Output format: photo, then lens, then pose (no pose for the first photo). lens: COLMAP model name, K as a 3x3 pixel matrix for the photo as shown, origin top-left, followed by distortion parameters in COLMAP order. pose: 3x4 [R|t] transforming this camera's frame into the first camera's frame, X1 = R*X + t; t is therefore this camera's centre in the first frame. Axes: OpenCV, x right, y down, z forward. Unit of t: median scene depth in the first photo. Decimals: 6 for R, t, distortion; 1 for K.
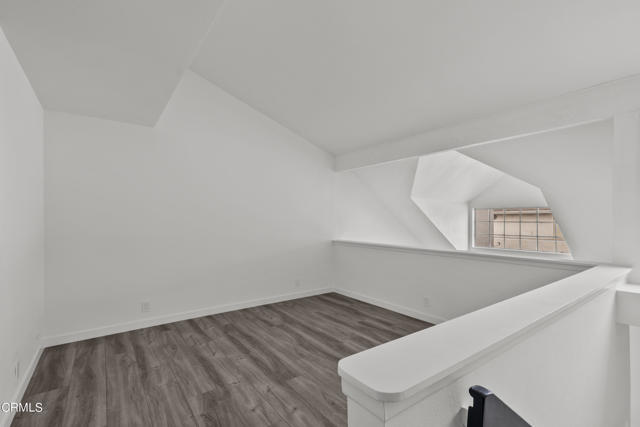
lens RADIAL K [[287.6, 0, 318.7], [0, 287.6, 211.6], [0, 0, 1]] dist [0.000334, -0.000148]
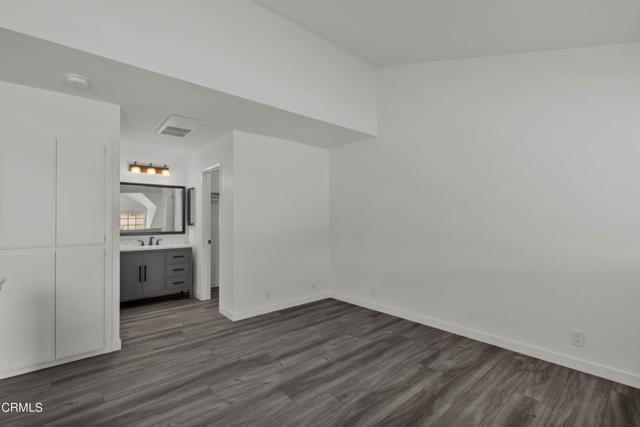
lens RADIAL K [[287.6, 0, 319.9], [0, 287.6, 215.0], [0, 0, 1]] dist [0.002011, 0.000135]
pose [[0.071716, -0.013921, -0.997328, 0.647862], [0.038460, 0.999198, -0.011181, 0.030907], [0.996683, -0.037556, 0.072194, 0.848379]]
